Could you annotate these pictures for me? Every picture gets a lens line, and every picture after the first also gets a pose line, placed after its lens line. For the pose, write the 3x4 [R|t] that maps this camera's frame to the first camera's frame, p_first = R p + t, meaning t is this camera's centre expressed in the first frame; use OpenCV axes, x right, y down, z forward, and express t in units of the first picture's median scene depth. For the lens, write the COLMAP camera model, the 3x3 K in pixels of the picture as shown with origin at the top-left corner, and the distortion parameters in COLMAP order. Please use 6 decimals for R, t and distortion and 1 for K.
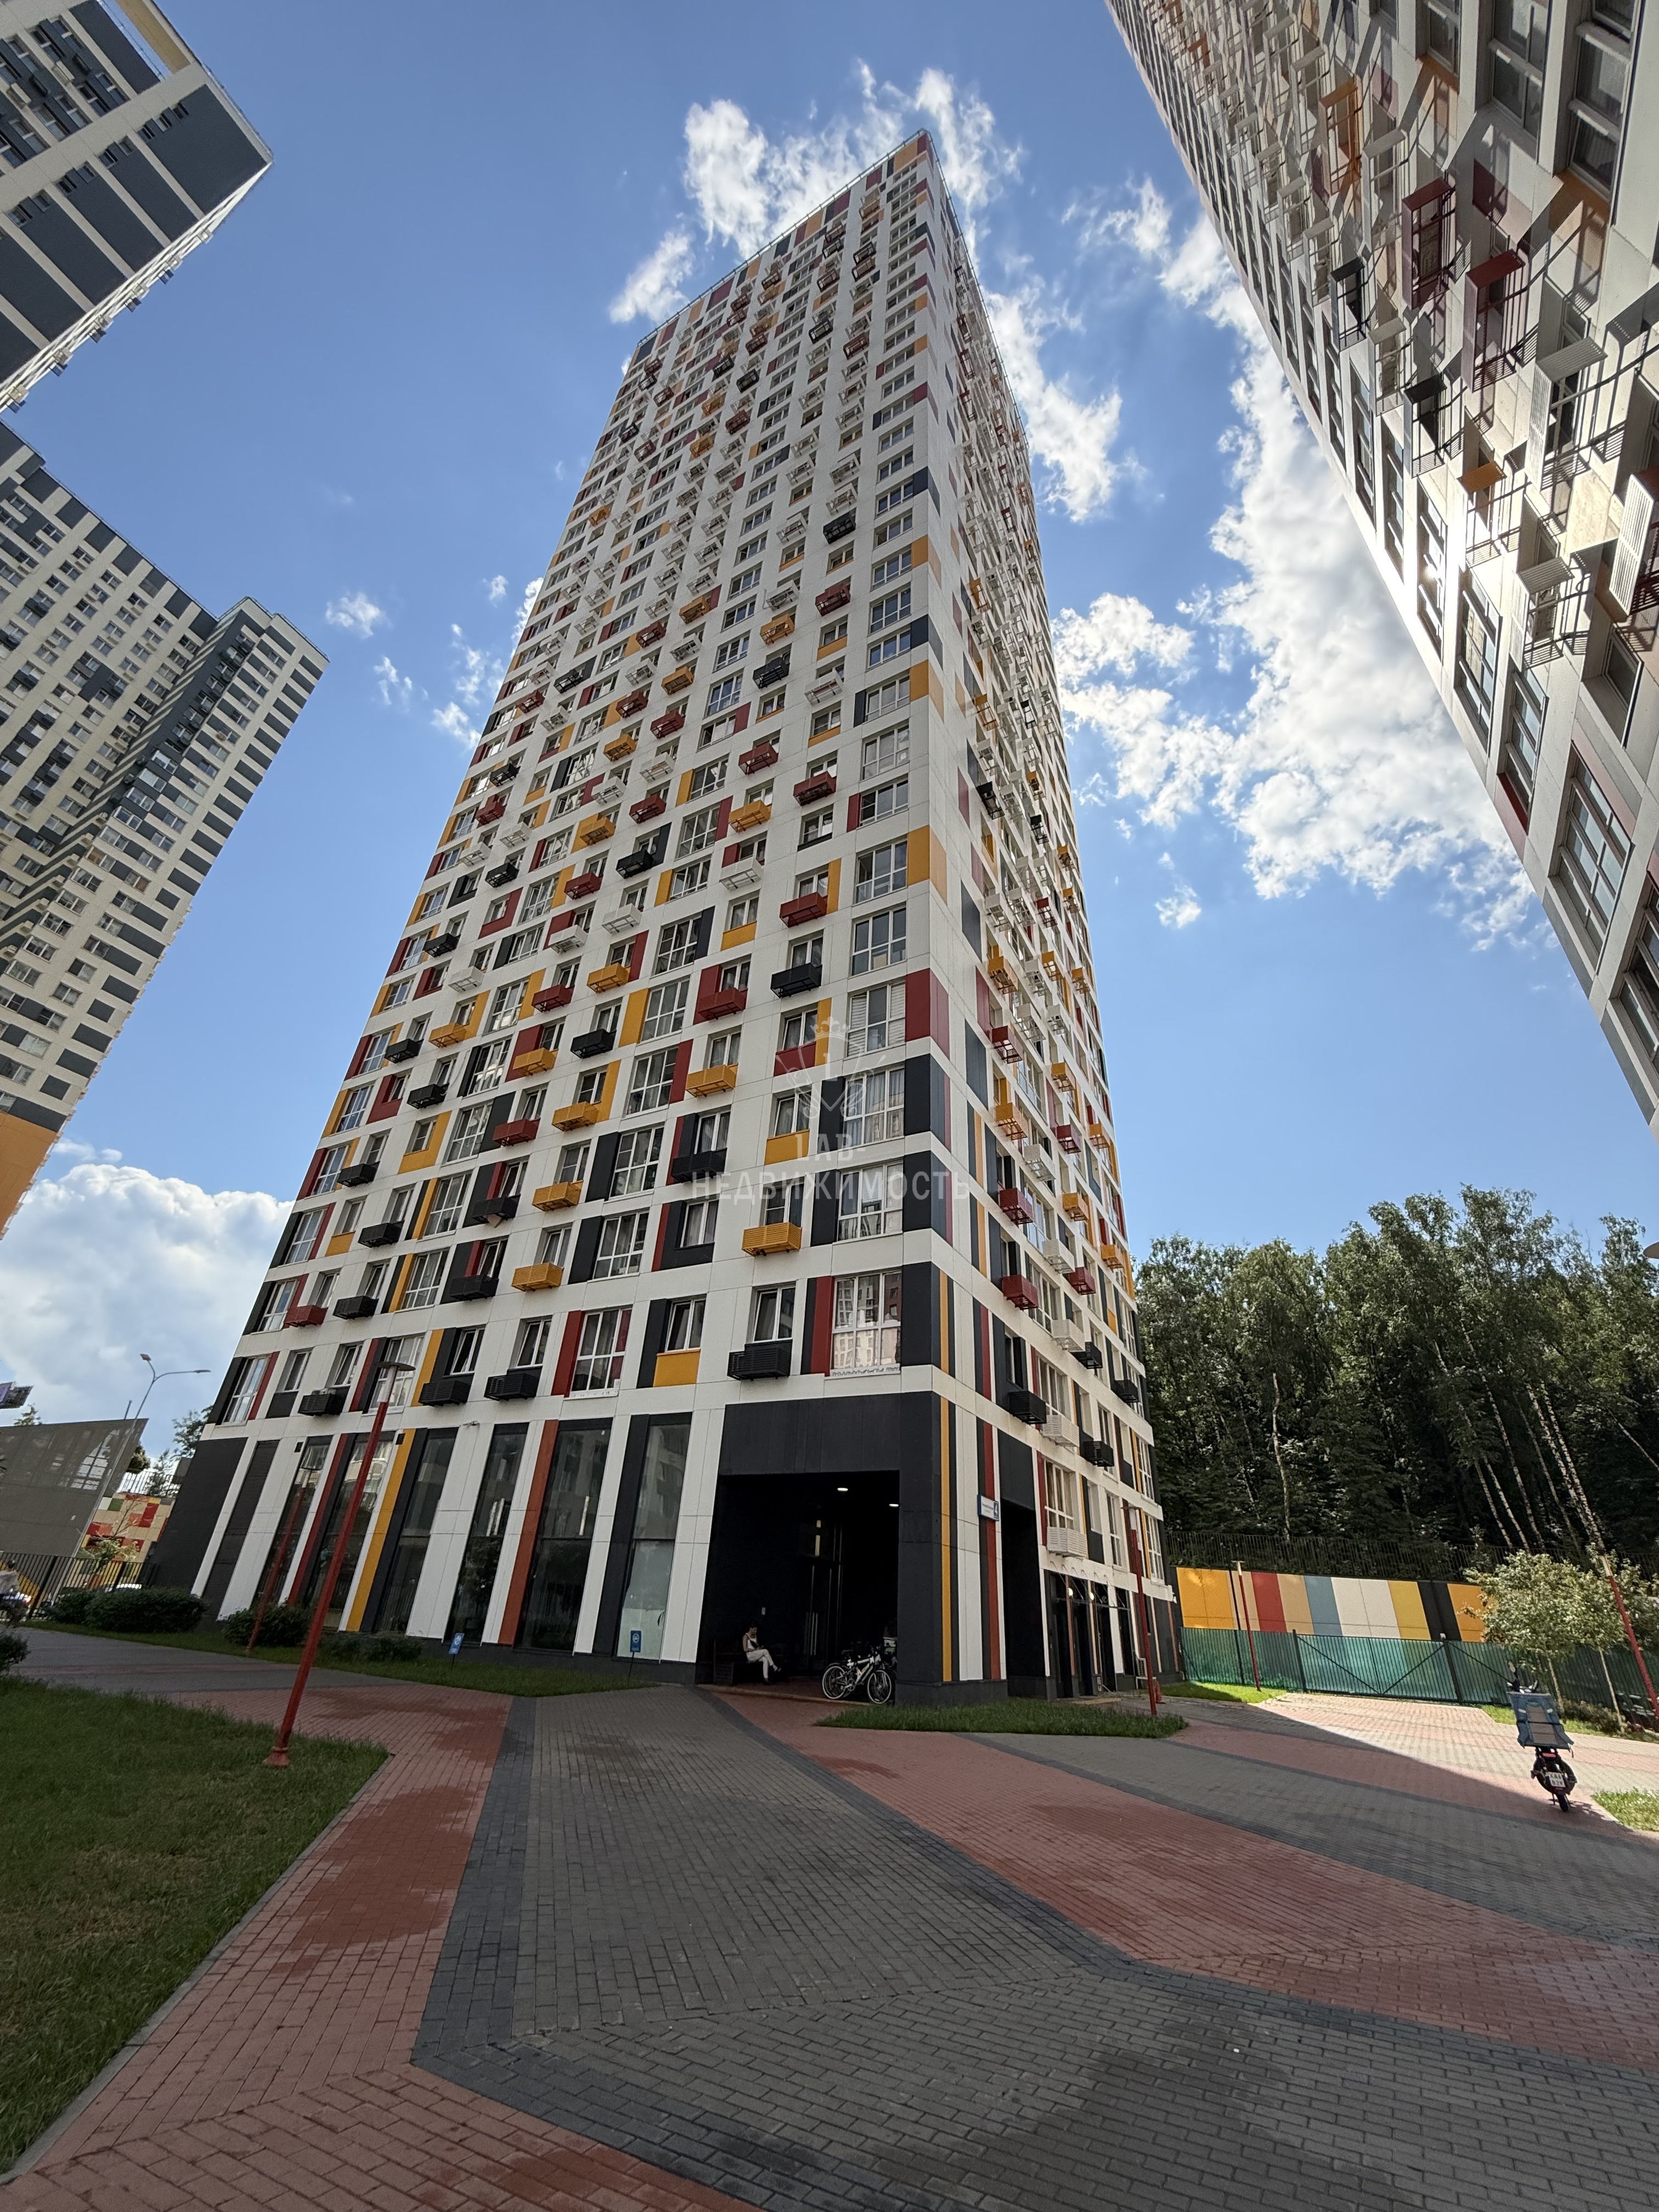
lens RADIAL K [[878.0, 0, 839.5], [0, 878.0, 1100.0], [0, 0, 1]] dist [0.002371, -0.001040]
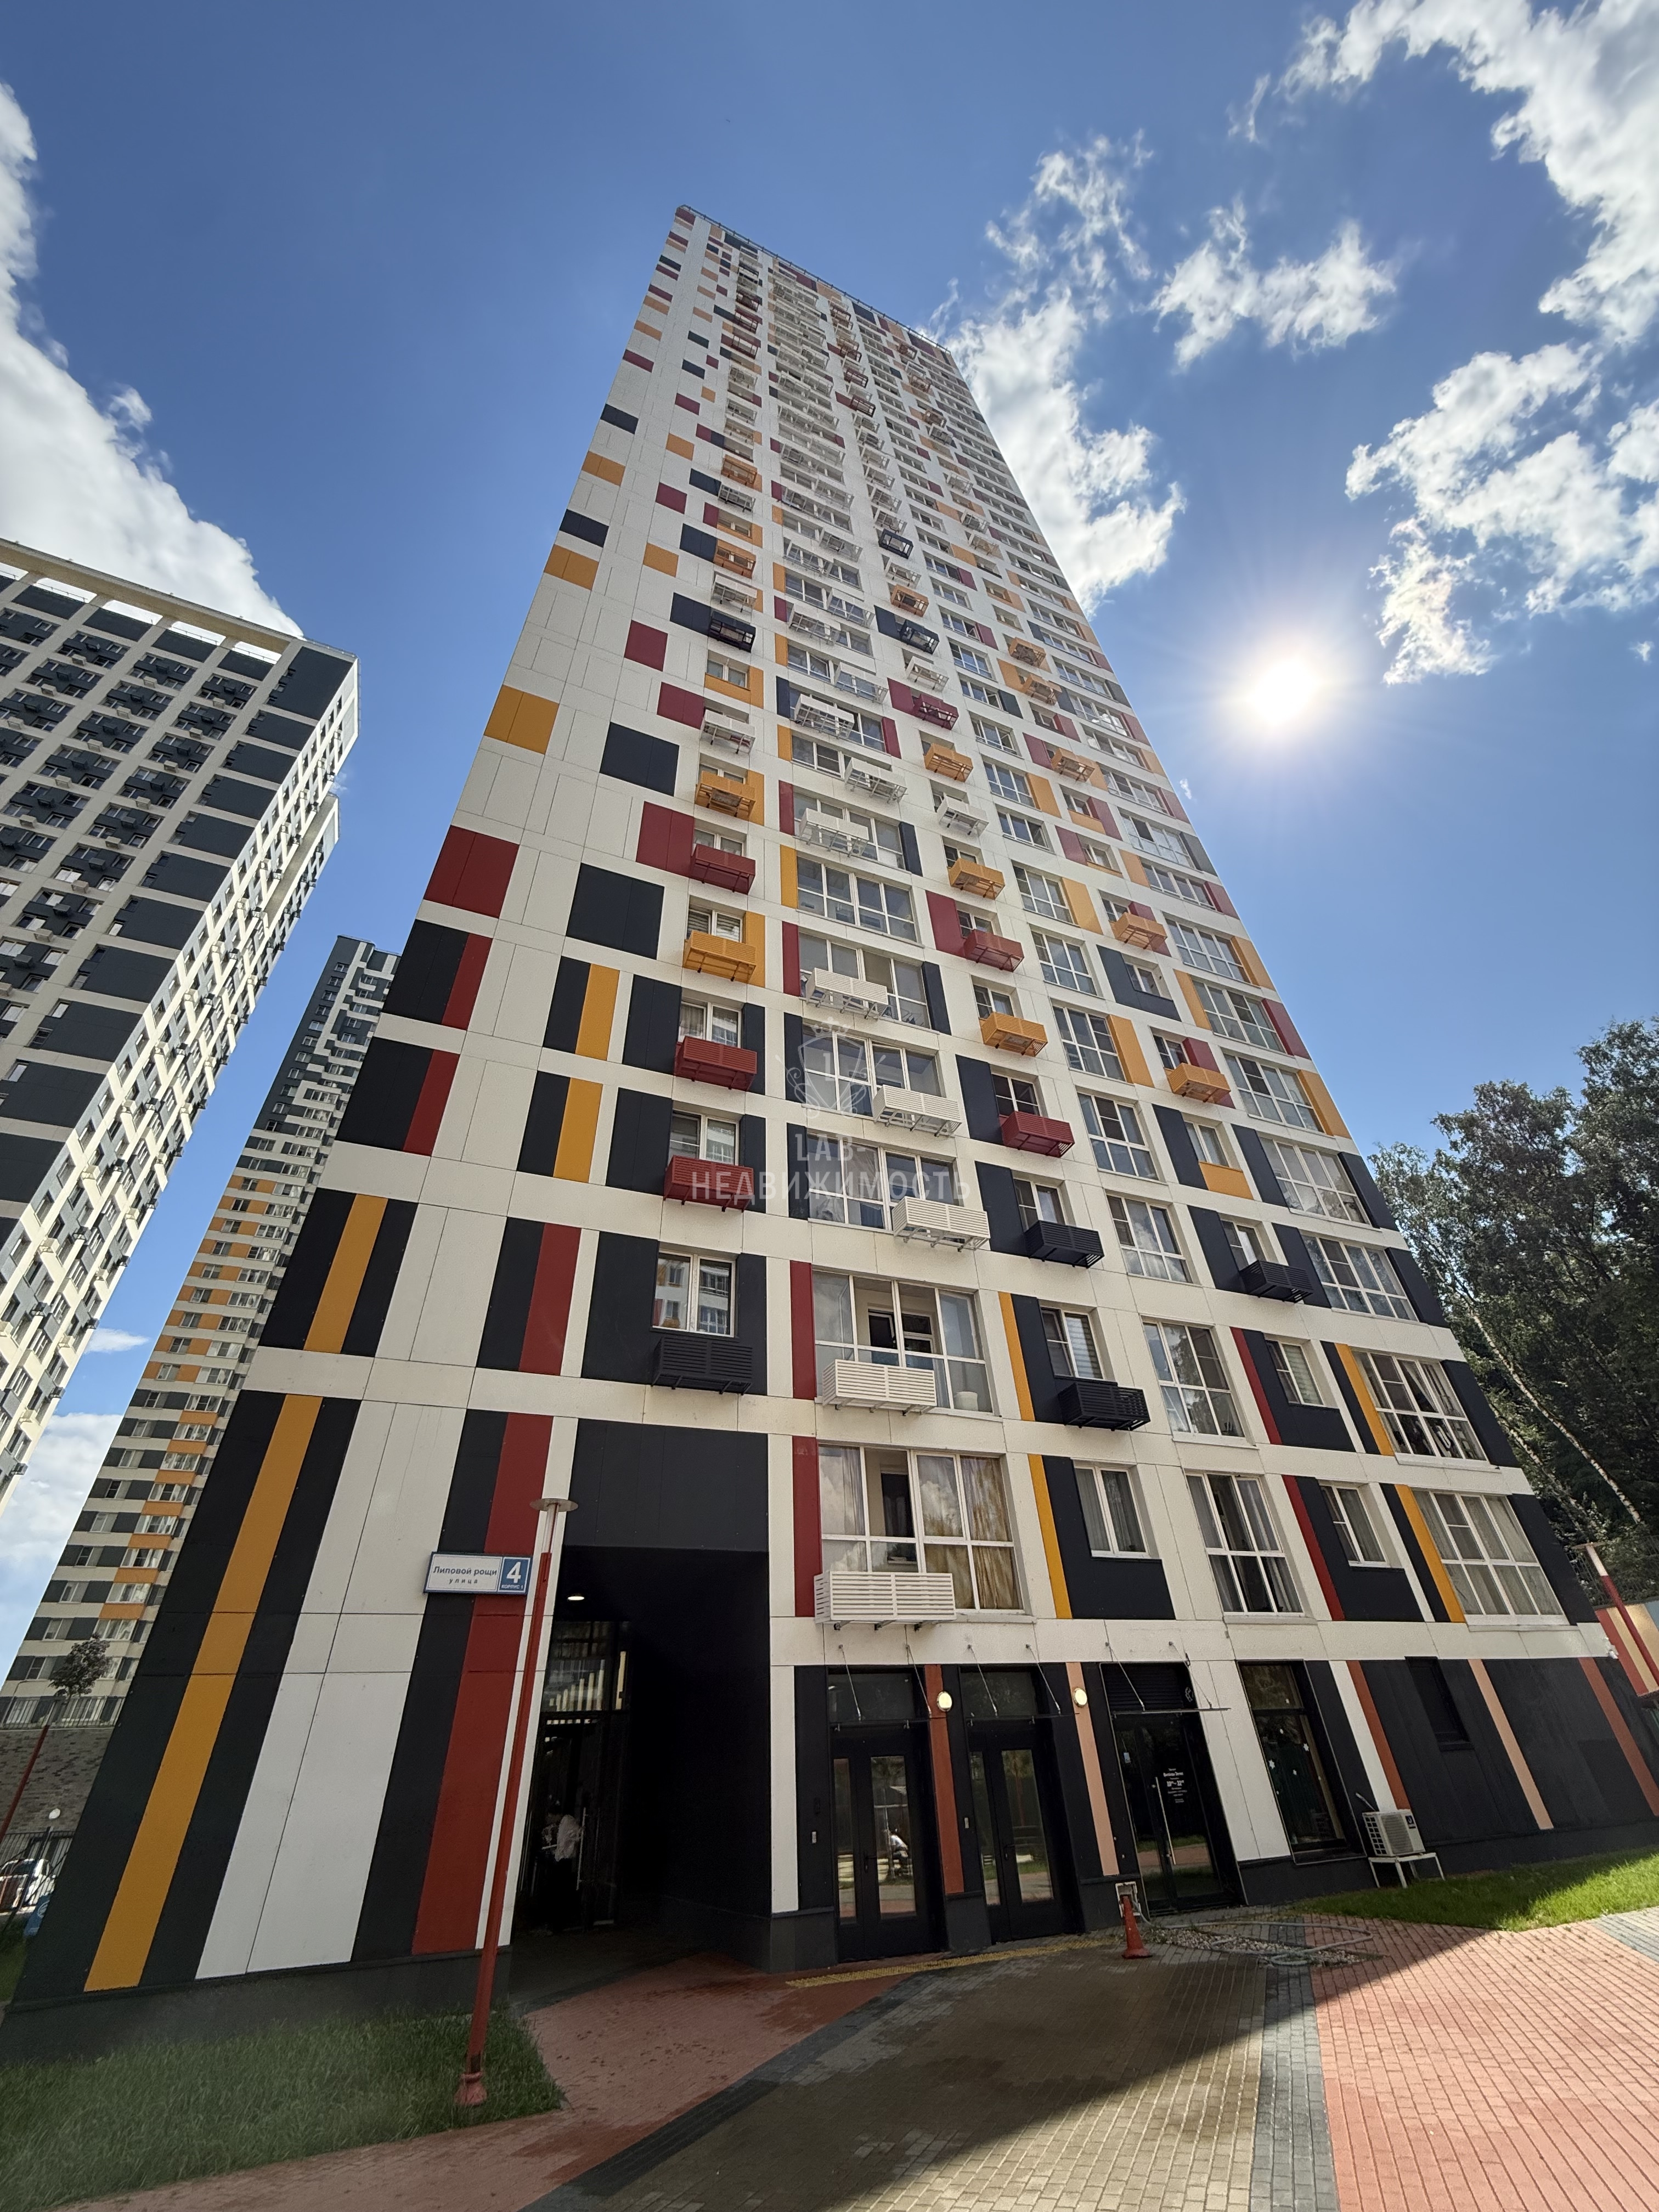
lens RADIAL K [[878.0, 0, 832.4], [0, 878.0, 1100.5], [0, 0, 1]] dist [0.002371, -0.001040]
pose [[0.777686, -0.453593, -0.435267, 0.398757], [0.391432, 0.891173, -0.229329, 0.250898], [0.491920, 0.007969, 0.870604, 0.391230]]
